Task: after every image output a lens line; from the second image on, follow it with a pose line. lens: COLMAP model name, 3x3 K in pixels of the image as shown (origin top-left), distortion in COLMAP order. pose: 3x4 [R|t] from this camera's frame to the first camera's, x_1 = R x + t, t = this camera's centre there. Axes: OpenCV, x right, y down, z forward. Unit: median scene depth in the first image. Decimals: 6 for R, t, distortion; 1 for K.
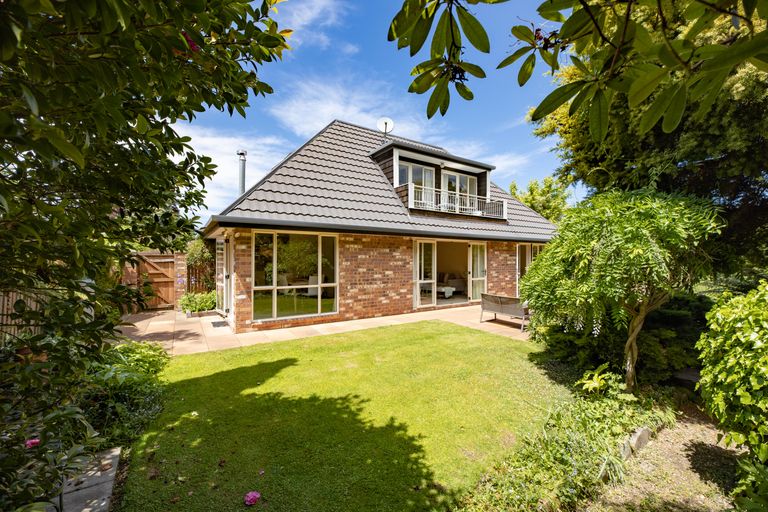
lens RADIAL K [[311.1, 0, 398.3], [0, 311.1, 256.7], [0, 0, 1]] dist [-0.001248, -0.000482]
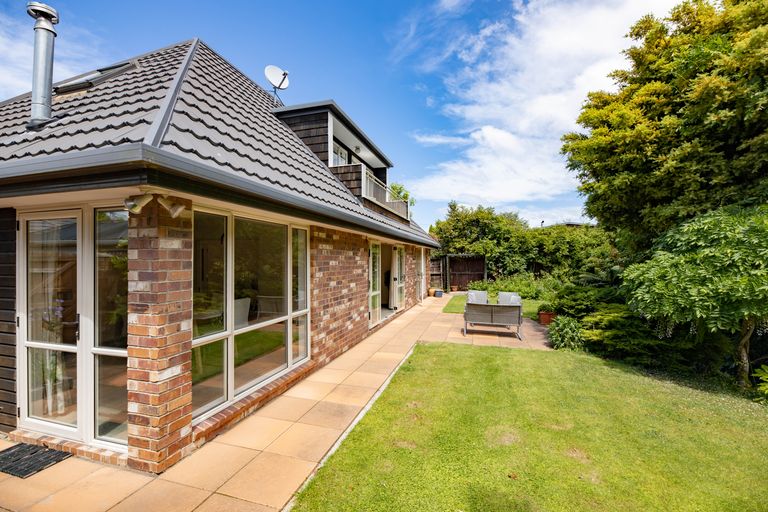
lens RADIAL K [[311.1, 0, 398.3], [0, 311.1, 256.7], [0, 0, 1]] dist [-0.001248, -0.000482]
pose [[0.774689, 0.002030, 0.632340, -0.396081], [0.000768, 0.999991, -0.004151, -0.010078], [-0.632342, 0.003701, 0.774680, 0.388938]]
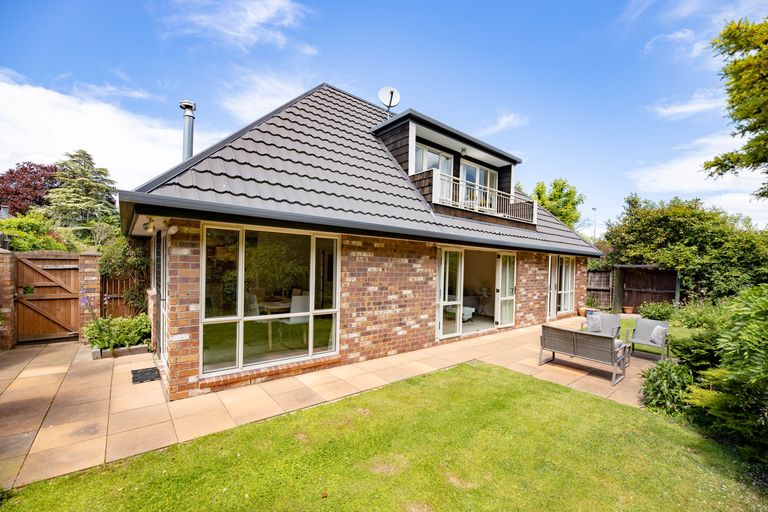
lens RADIAL K [[322.7, 0, 405.7], [0, 322.7, 271.4], [0, 0, 1]] dist [-0.003107, -0.000318]
pose [[0.993387, 0.022828, 0.112518, -0.117752], [-0.025976, 0.999309, 0.026591, -0.015842], [-0.111833, -0.029338, 0.993294, 0.268089]]
